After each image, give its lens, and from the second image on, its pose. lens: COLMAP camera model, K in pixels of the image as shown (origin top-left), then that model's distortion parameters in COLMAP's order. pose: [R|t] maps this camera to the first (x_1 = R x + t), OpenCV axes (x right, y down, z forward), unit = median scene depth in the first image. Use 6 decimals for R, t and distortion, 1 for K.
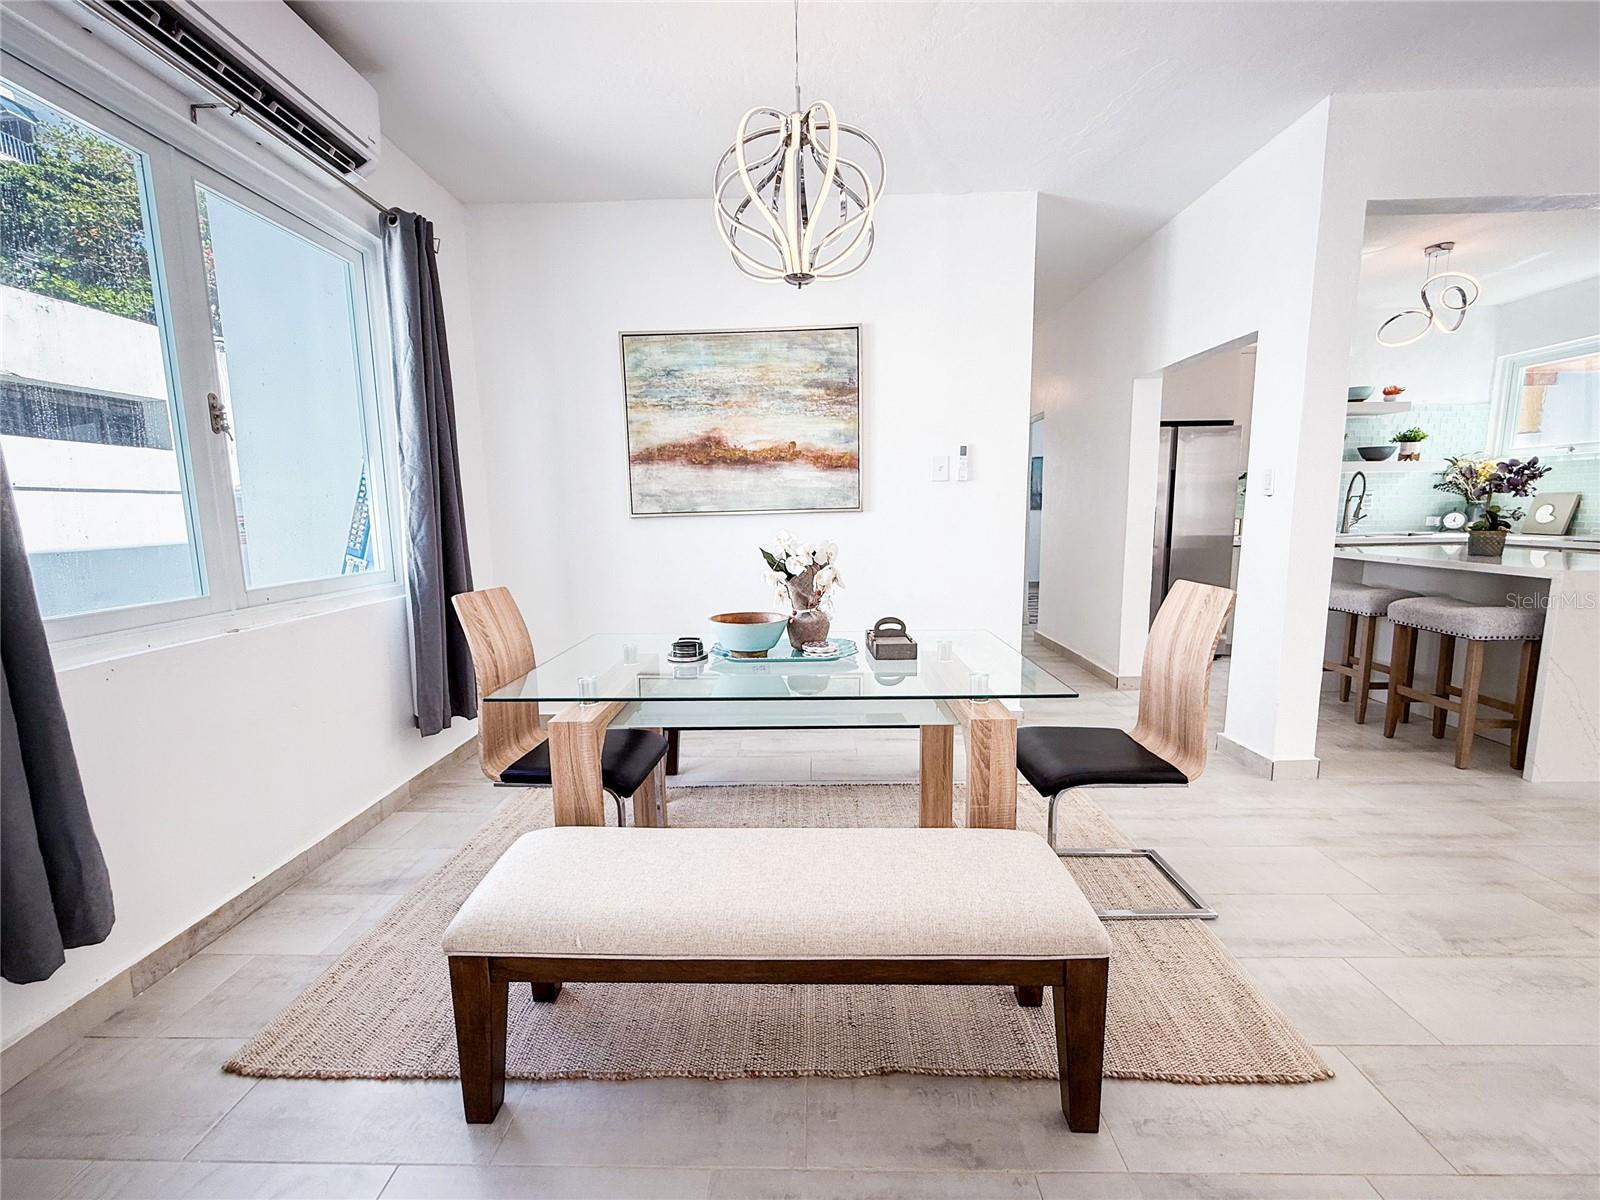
lens RADIAL K [[664.1, 0, 802.8], [0, 664.1, 607.2], [0, 0, 1]] dist [-0.000267, 0.000040]
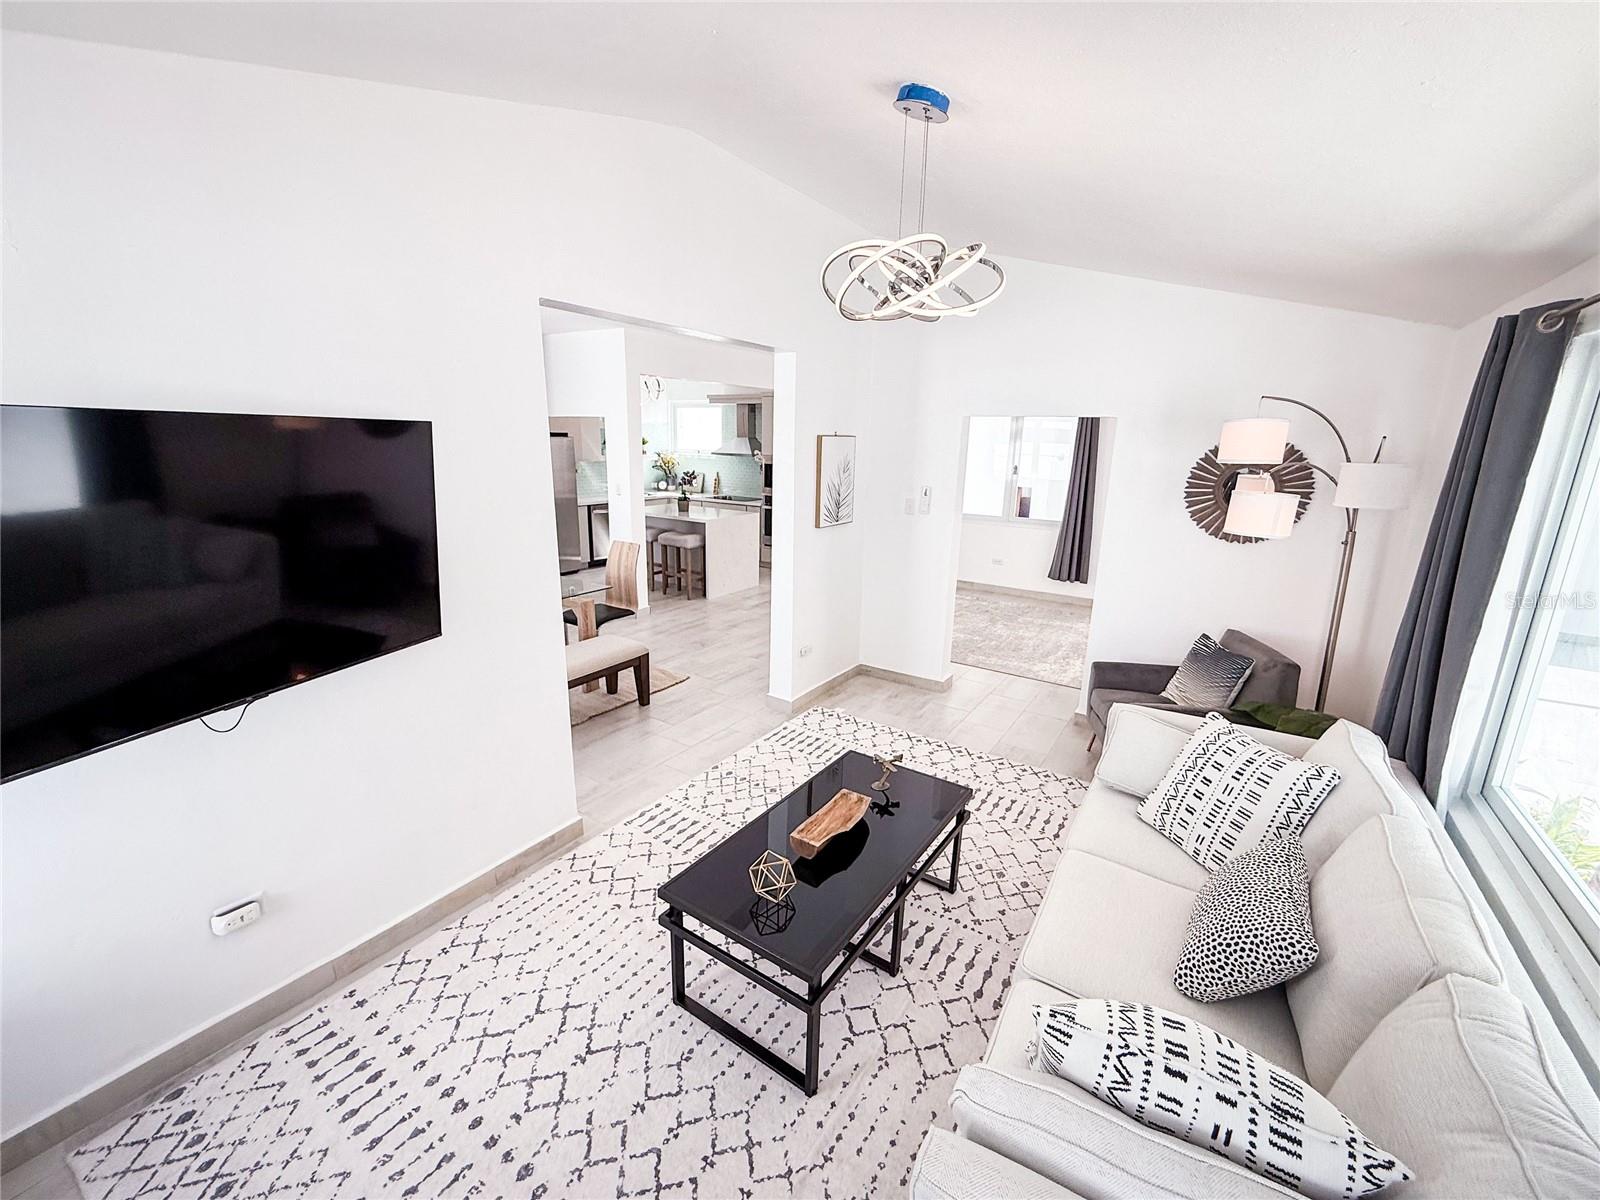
lens RADIAL K [[646.6, 0, 760.7], [0, 646.6, 600.6], [0, 0, 1]] dist [0.000289, 0.000109]
pose [[0.573222, -0.175227, 0.800445, -0.722630], [0.097460, 0.984513, 0.145727, -0.076150], [-0.813583, -0.005522, 0.581422, -0.568431]]
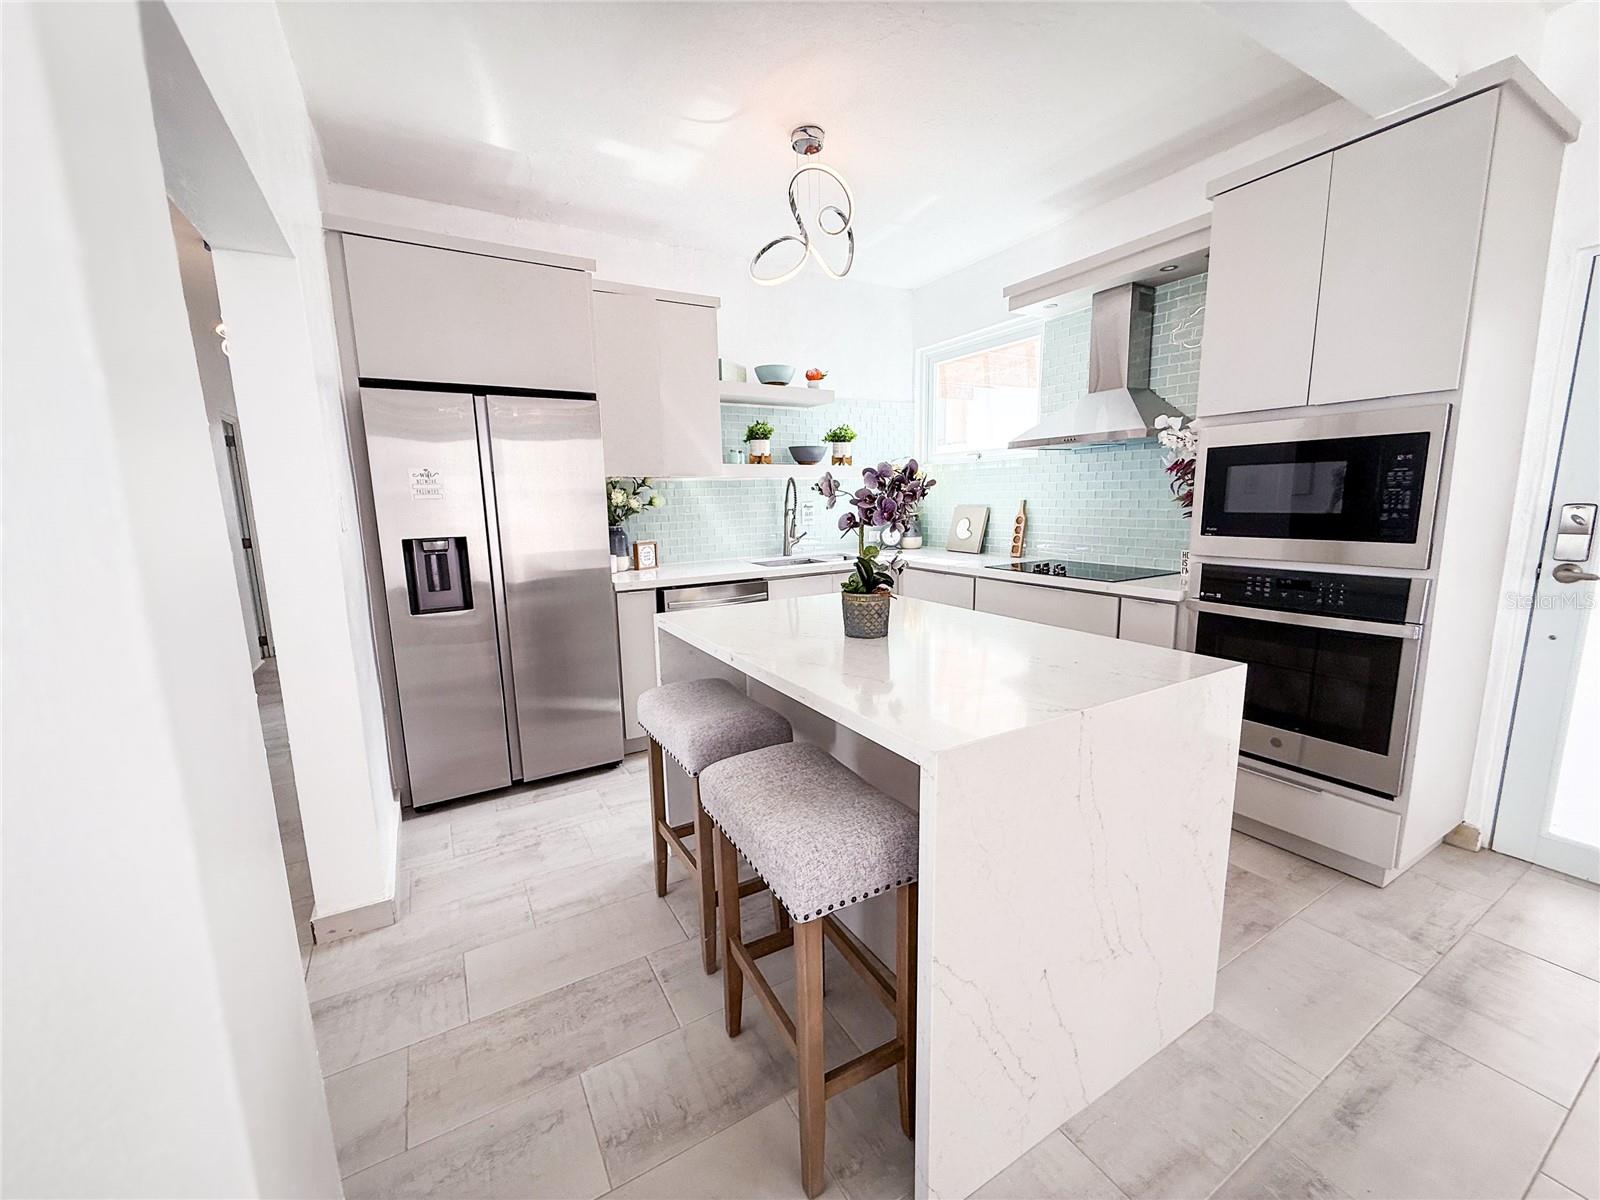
lens RADIAL K [[637.8, 0, 794.0], [0, 637.8, 607.5], [0, 0, 1]] dist [0.000332, 0.000021]
pose [[0.852757, -0.090865, 0.514344, 0.718181], [0.084357, 0.995783, 0.036057, -0.128738], [-0.515451, 0.012641, 0.856826, 0.584079]]
